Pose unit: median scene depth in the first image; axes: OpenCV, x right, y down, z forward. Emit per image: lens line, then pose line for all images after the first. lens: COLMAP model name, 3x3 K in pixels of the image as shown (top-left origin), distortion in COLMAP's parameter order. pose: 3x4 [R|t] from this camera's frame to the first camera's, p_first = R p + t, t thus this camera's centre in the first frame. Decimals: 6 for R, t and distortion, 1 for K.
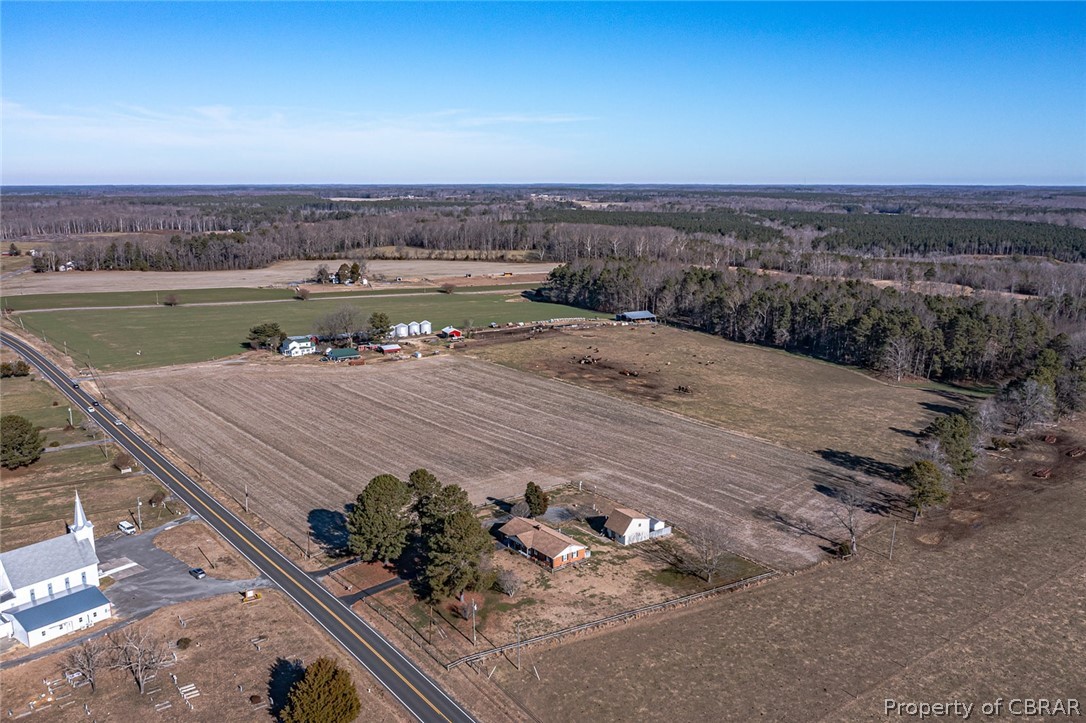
lens RADIAL K [[866.6, 0, 543.0], [0, 866.6, 361.5], [0, 0, 1]] dist [-0.011737, -0.005156]
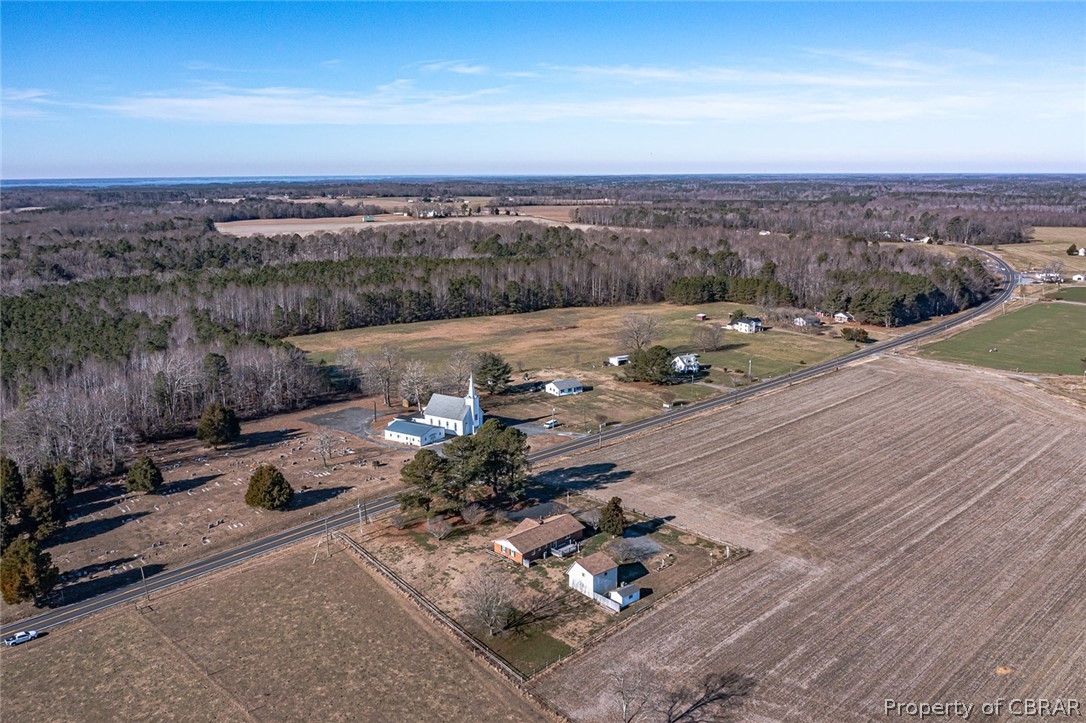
lens RADIAL K [[889.5, 0, 543.0], [0, 889.5, 361.5], [0, 0, 1]] dist [-0.019505, -0.003103]
pose [[0.122659, 0.208390, -0.970324, 0.957825], [-0.198228, 0.963150, 0.181791, -0.174647], [0.972451, 0.170047, 0.159447, 0.817746]]
